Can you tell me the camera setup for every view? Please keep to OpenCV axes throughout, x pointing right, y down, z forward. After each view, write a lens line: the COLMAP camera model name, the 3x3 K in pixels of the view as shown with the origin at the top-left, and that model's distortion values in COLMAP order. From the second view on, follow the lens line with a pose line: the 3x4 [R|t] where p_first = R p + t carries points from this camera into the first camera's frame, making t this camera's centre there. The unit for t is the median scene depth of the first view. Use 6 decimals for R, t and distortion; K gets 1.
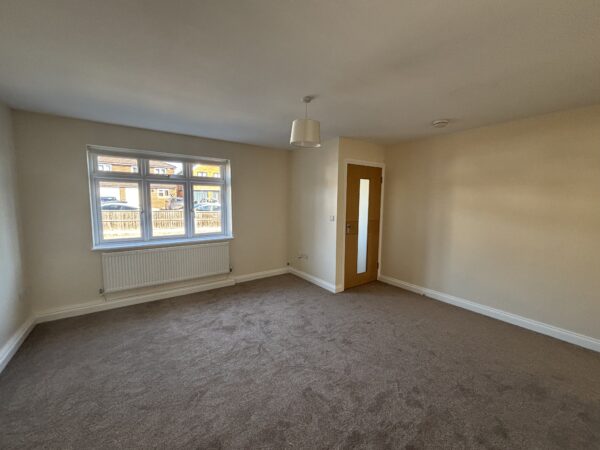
lens RADIAL K [[243.6, 0, 300.0], [0, 243.6, 225.0], [0, 0, 1]] dist [0.001061, -0.000029]
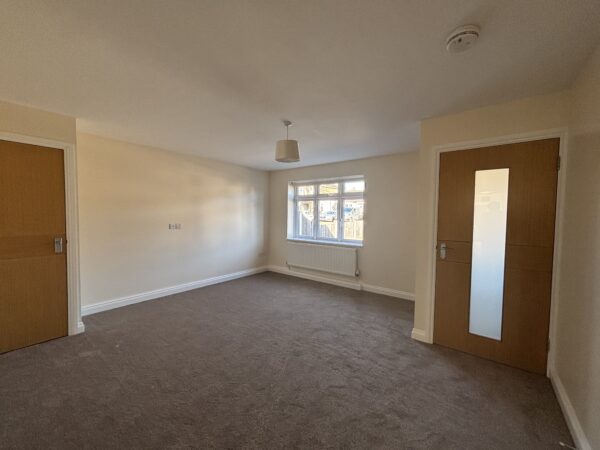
lens RADIAL K [[243.6, 0, 300.0], [0, 243.6, 225.0], [0, 0, 1]] dist [0.001061, -0.000029]
pose [[0.287668, 0.035800, -0.957061, 0.713507], [-0.102255, 0.994737, 0.006474, -0.019972], [0.952256, 0.096002, 0.289815, 0.444659]]
